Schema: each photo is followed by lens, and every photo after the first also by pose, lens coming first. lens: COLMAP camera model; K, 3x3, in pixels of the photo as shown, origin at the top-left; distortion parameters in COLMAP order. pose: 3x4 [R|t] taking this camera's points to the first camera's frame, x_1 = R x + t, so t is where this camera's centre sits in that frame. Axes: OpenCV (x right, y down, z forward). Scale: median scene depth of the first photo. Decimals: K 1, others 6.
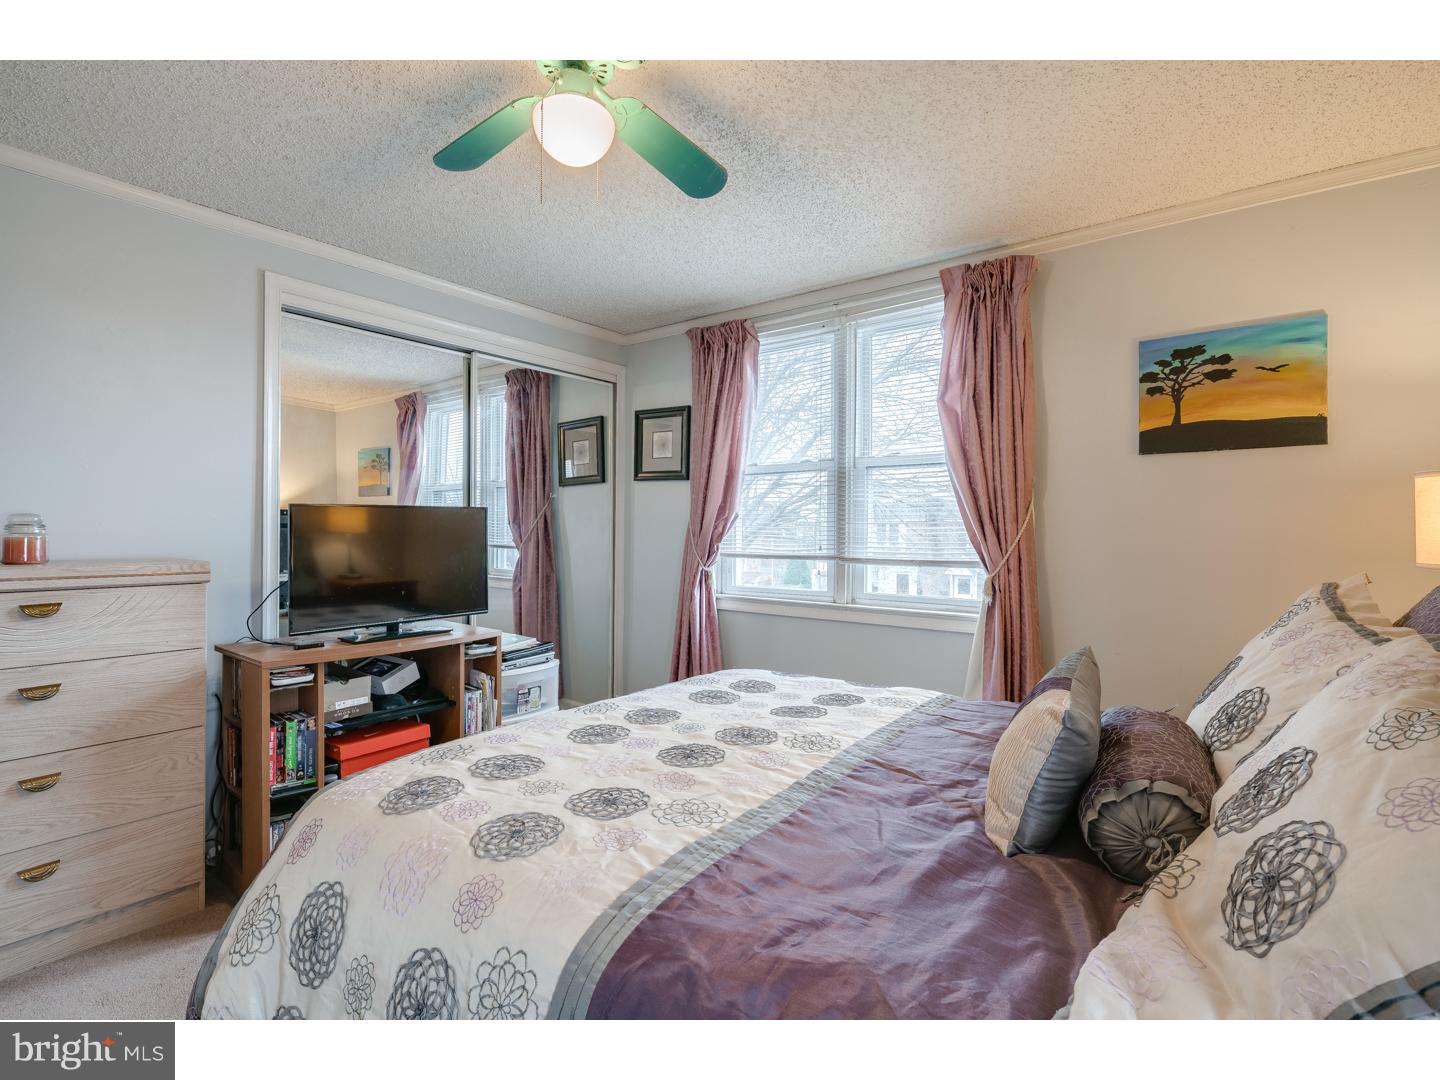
lens RADIAL K [[706.7, 0, 720.7], [0, 706.7, 531.3], [0, 0, 1]] dist [-0.000071, -0.001929]
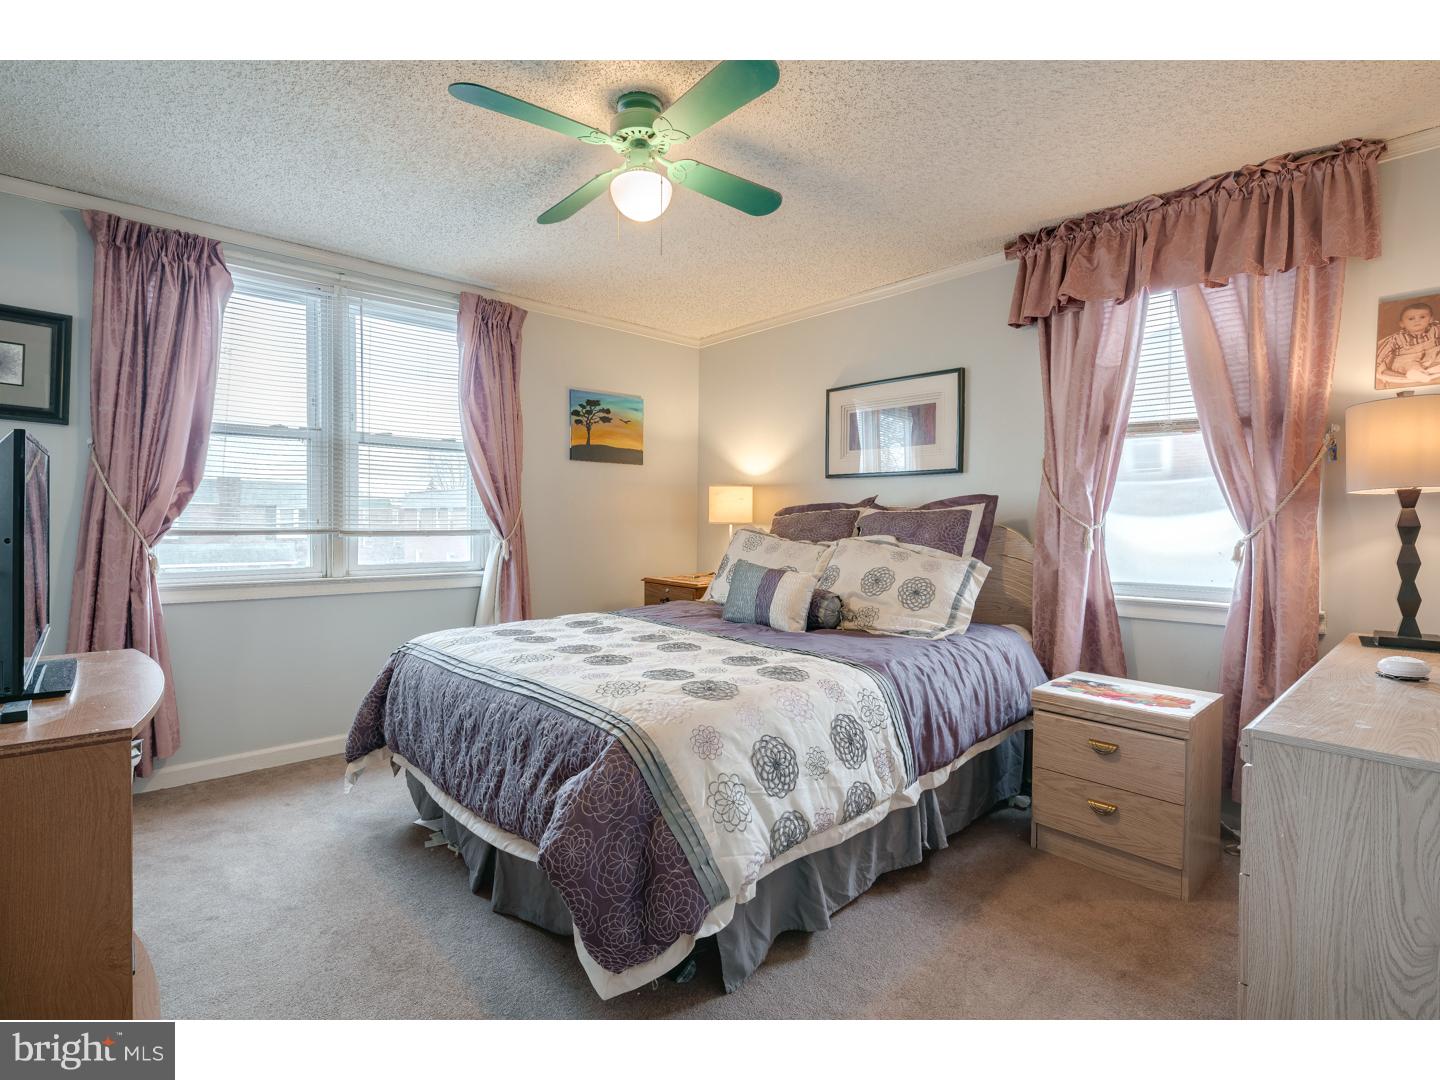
lens RADIAL K [[706.7, 0, 720.9], [0, 706.7, 534.5], [0, 0, 1]] dist [-0.000071, -0.001929]
pose [[0.166190, -0.018774, 0.985915, -0.918533], [-0.003886, 0.999799, 0.019693, 0.026691], [-0.986086, -0.007104, 0.166084, 0.393797]]
